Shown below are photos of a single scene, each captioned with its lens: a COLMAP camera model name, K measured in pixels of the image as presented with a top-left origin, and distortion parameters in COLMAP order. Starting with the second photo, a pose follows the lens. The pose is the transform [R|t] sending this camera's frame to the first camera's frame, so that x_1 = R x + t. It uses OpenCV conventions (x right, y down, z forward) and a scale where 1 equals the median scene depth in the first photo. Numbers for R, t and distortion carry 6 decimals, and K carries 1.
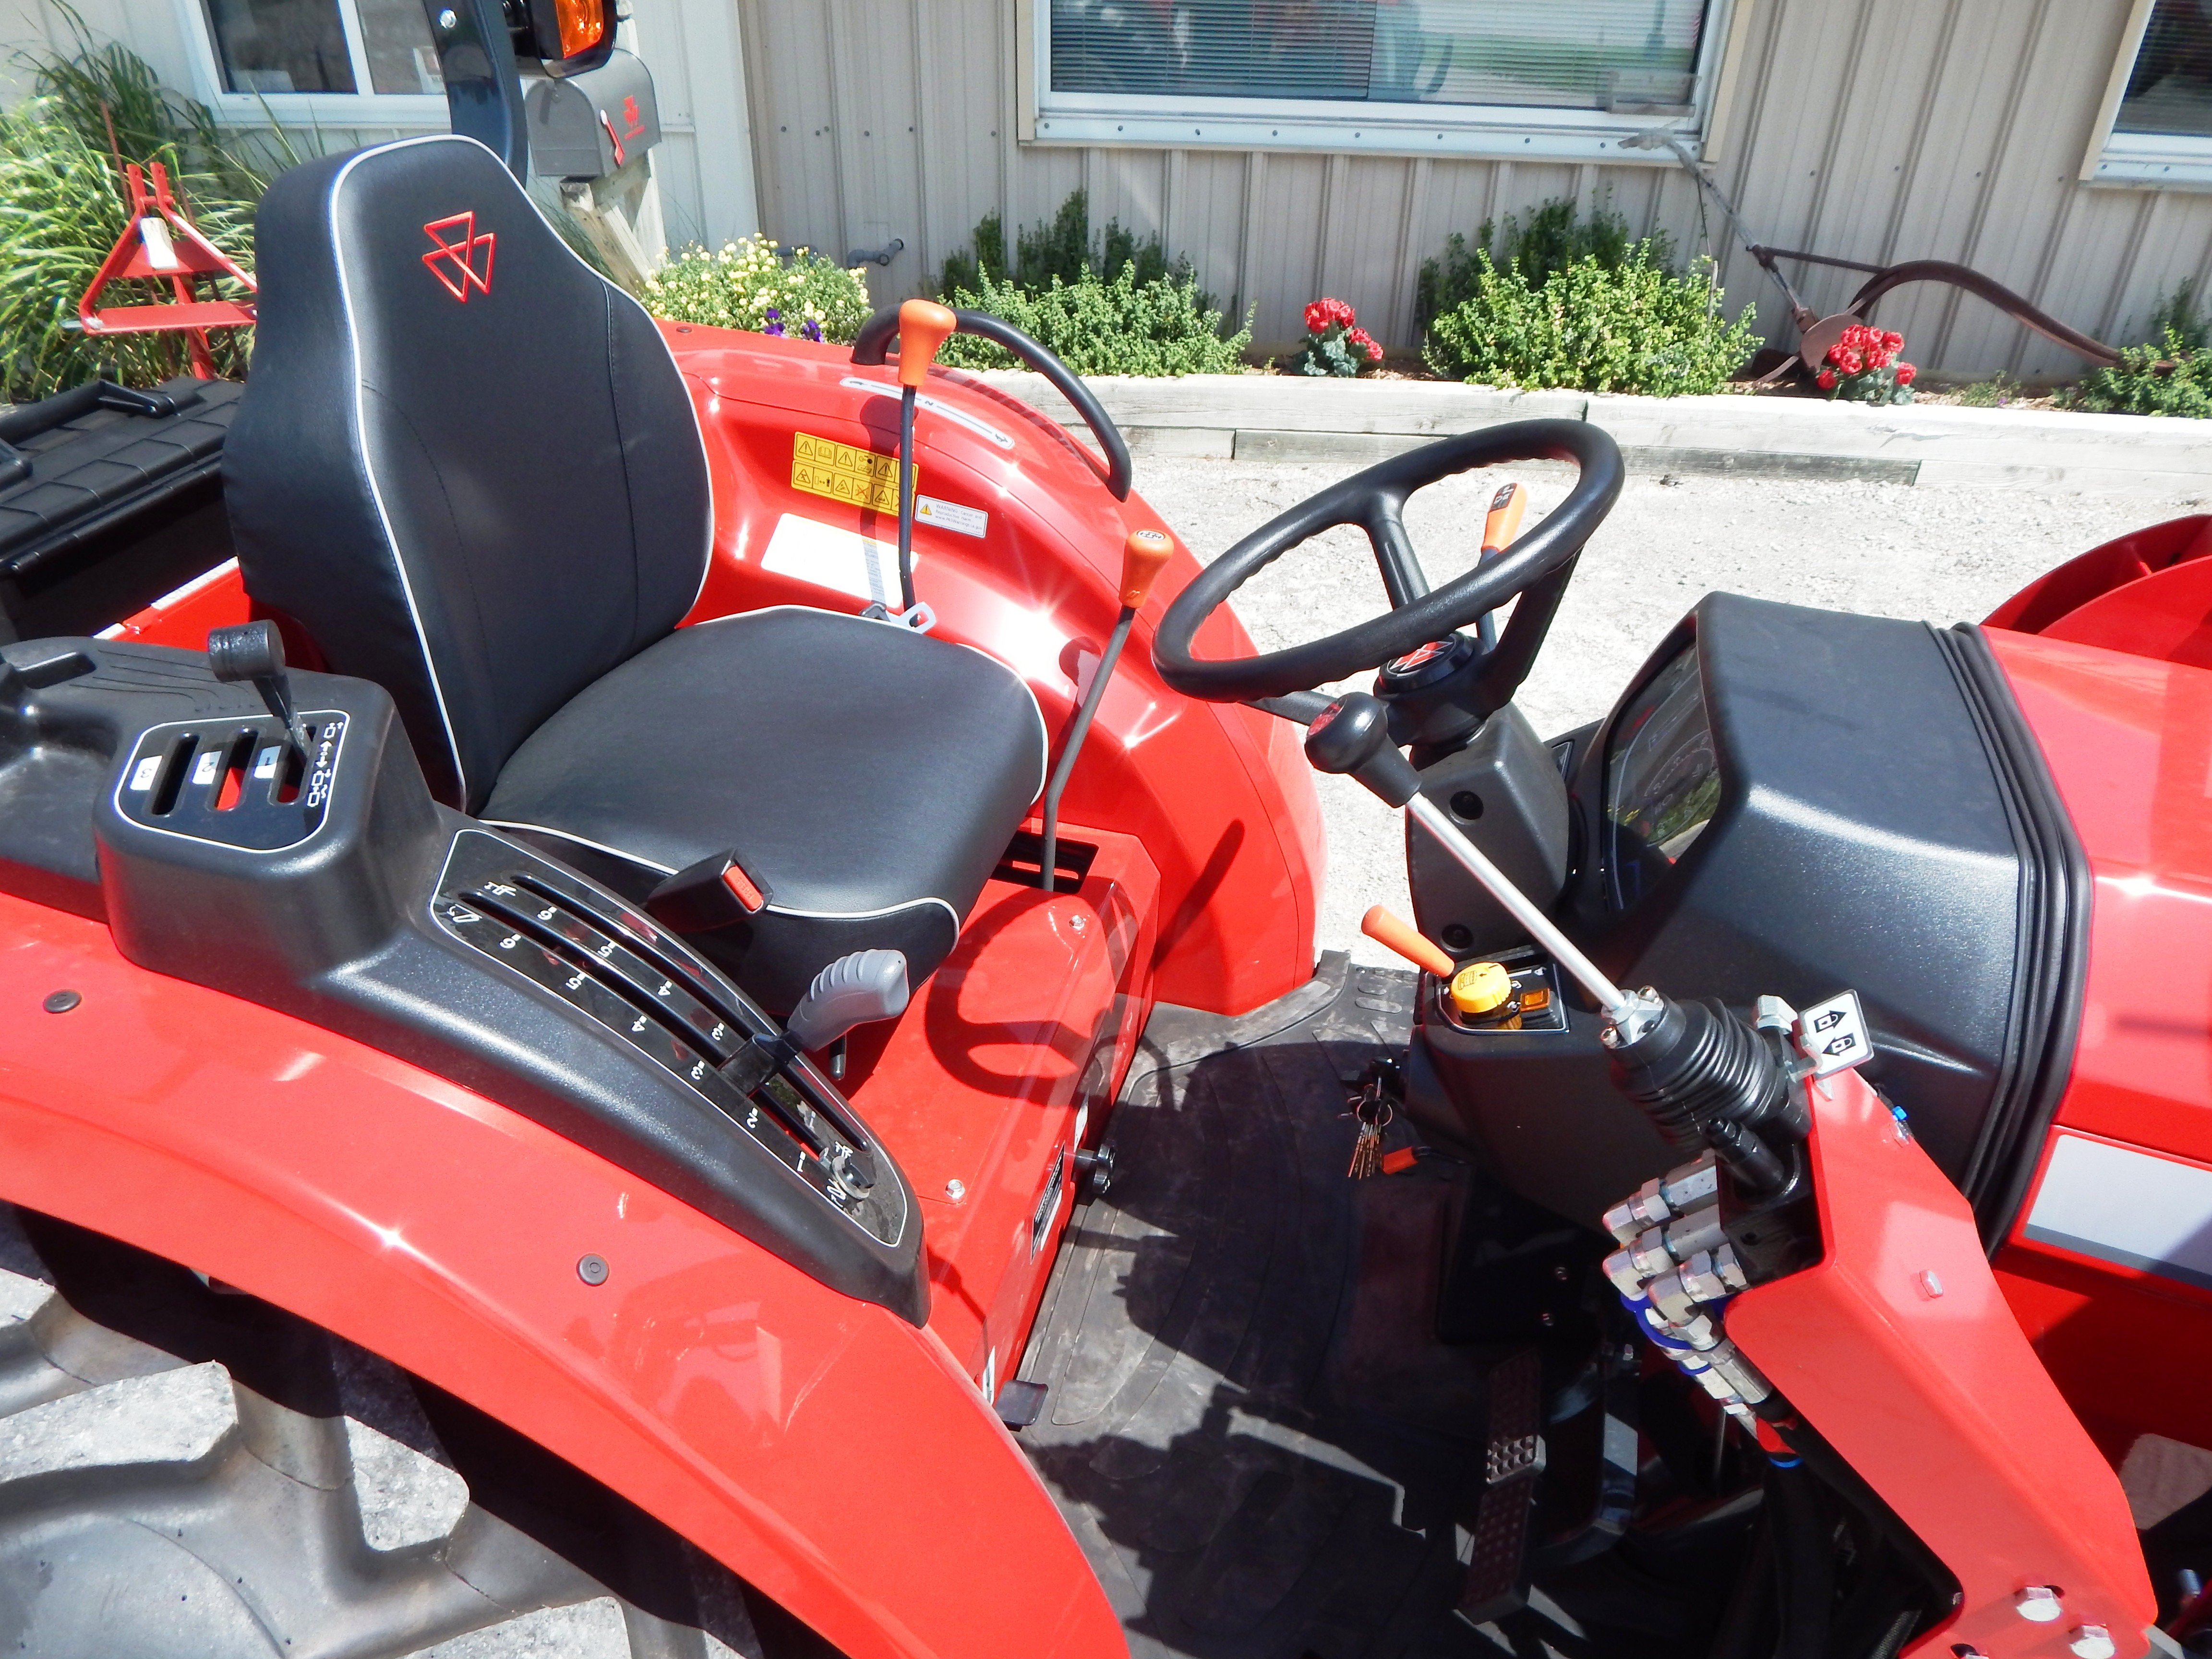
lens RADIAL K [[1618.3, 0, 1096.4], [0, 1618.3, 820.9], [0, 0, 1]] dist [-0.033264, 0.014224]
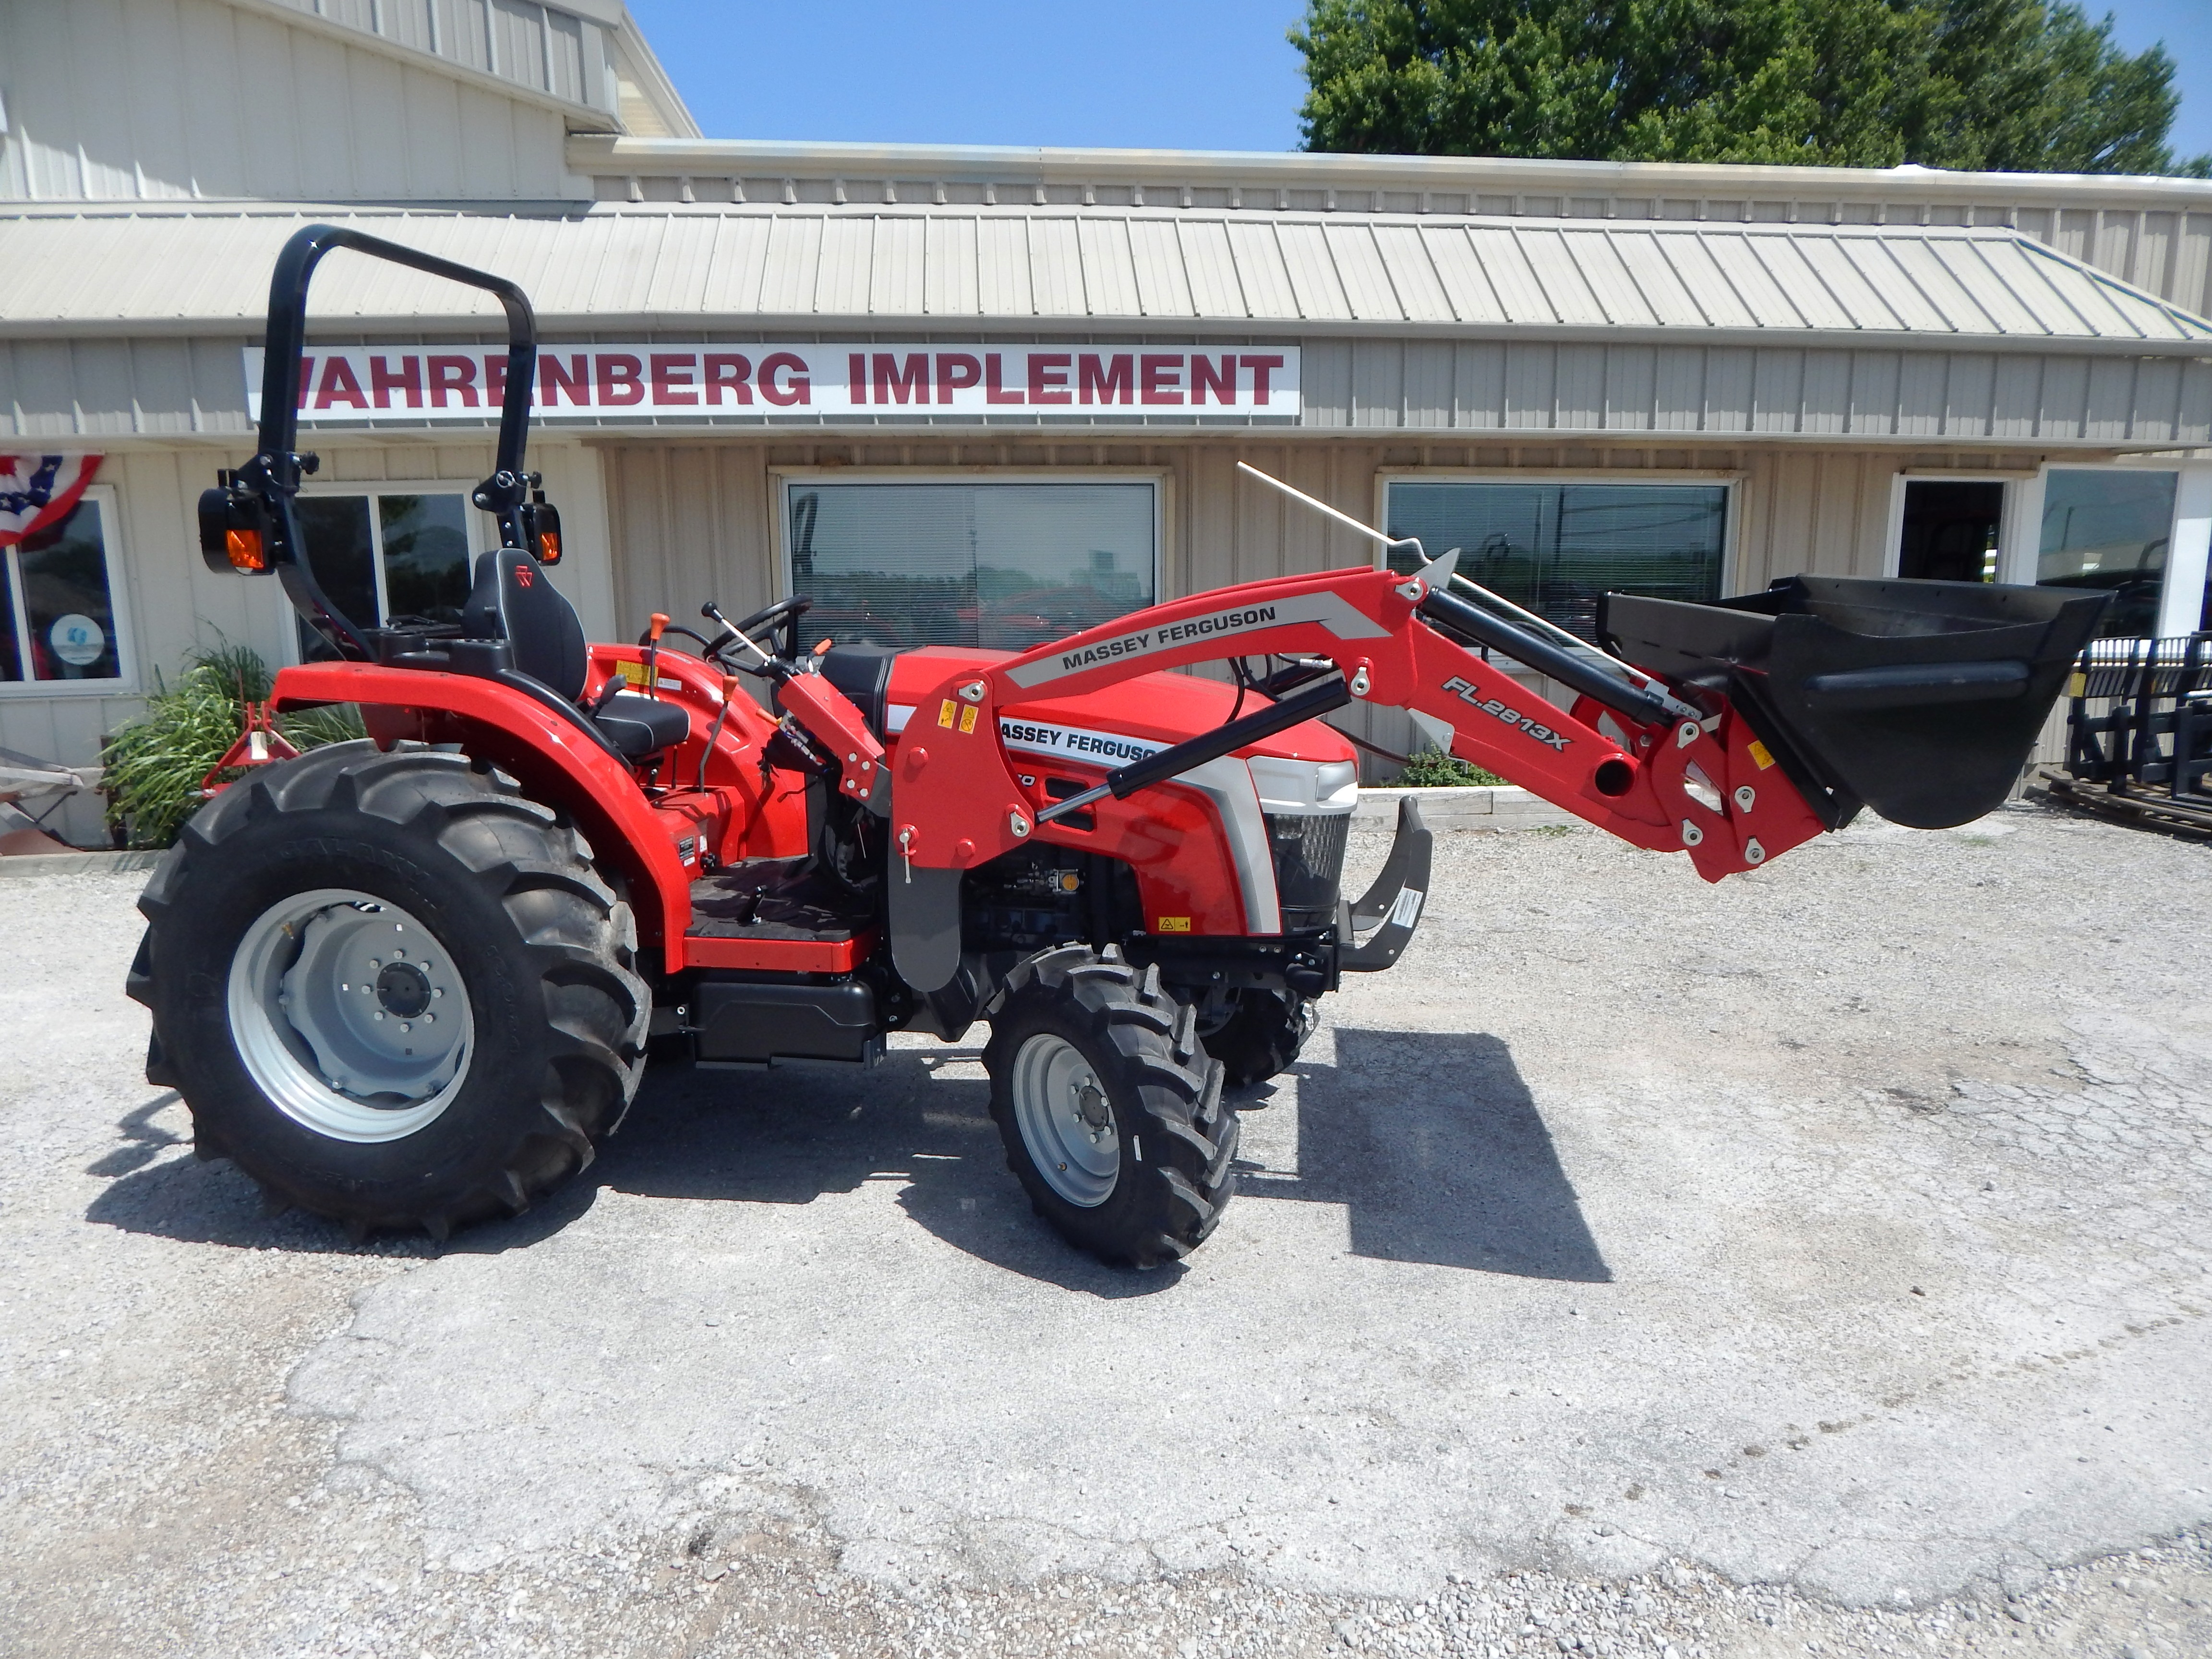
lens RADIAL K [[1482.0, 0, 1108.9], [0, 1482.0, 821.9], [0, 0, 1]] dist [0.009736, -0.006860]
pose [[0.992323, -0.053682, 0.111419, 0.125302], [0.091283, 0.925747, -0.366960, 0.354566], [-0.083446, 0.374313, 0.923540, -0.479598]]
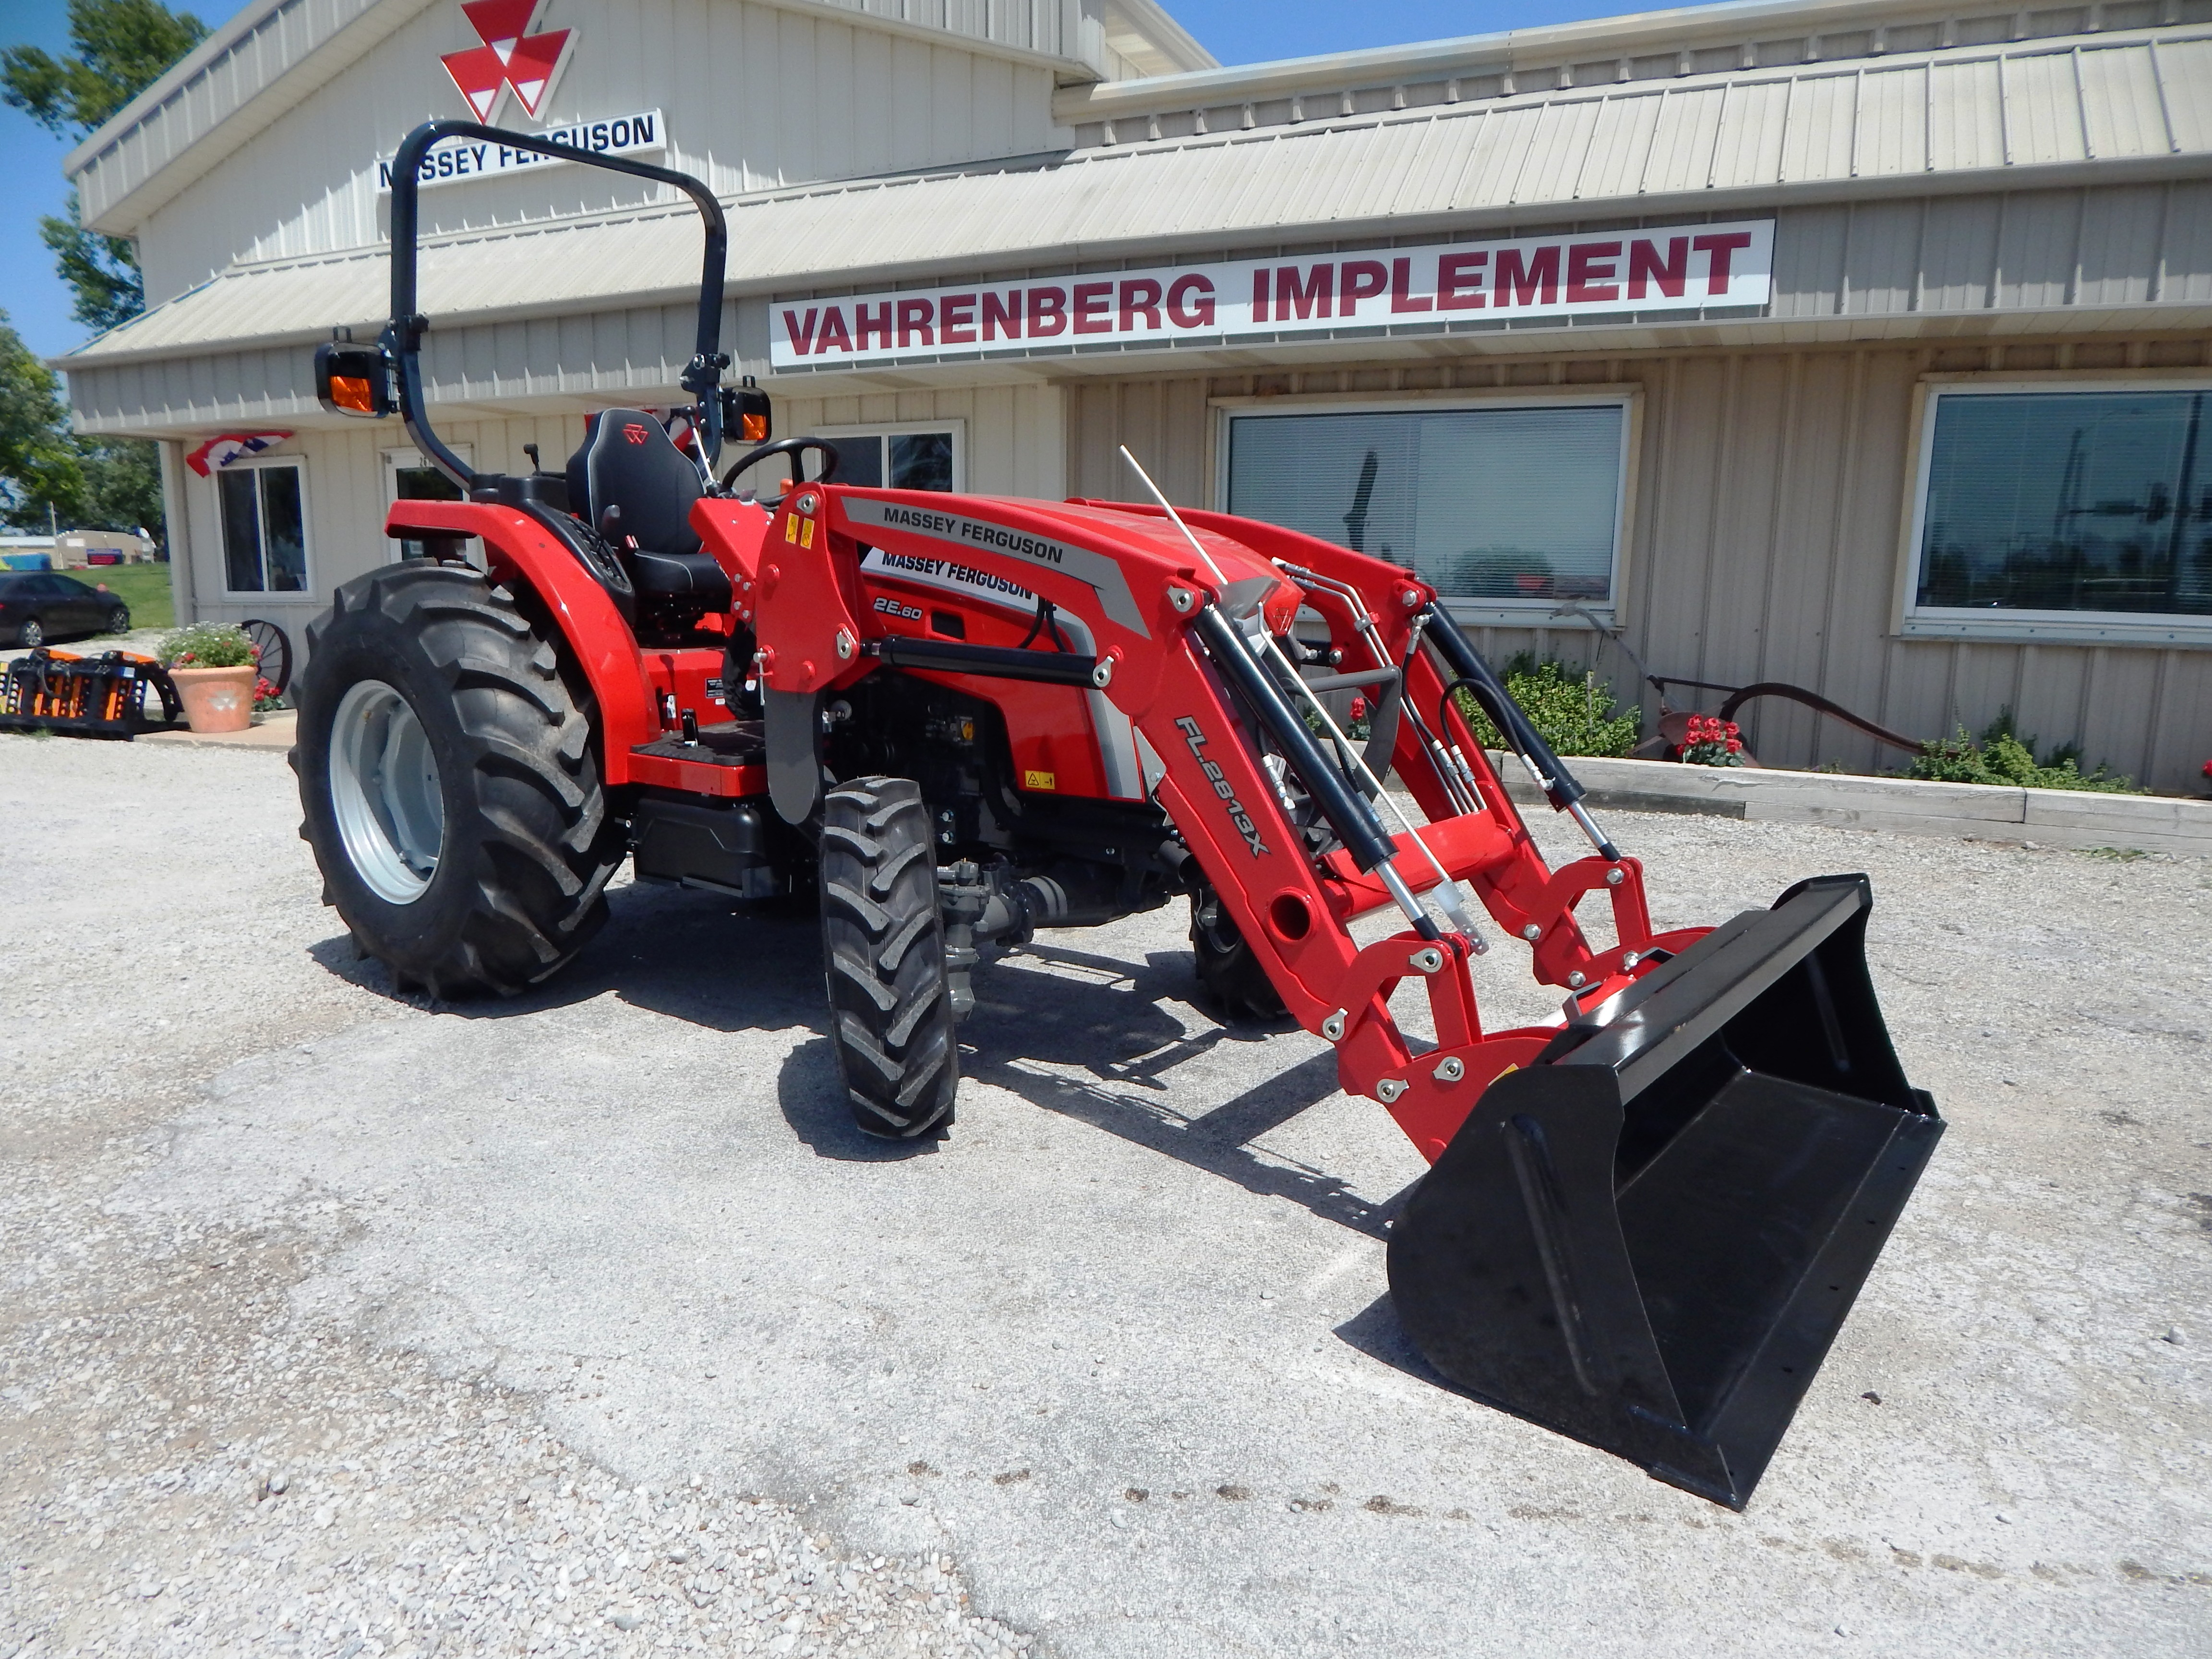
lens RADIAL K [[1482.0, 0, 1103.5], [0, 1482.0, 823.3], [0, 0, 1]] dist [0.009736, -0.006860]
pose [[0.921308, 0.051576, -0.385399, 0.497897], [-0.196279, 0.917304, -0.346451, 0.369544], [0.335659, 0.394834, 0.855242, -0.330205]]
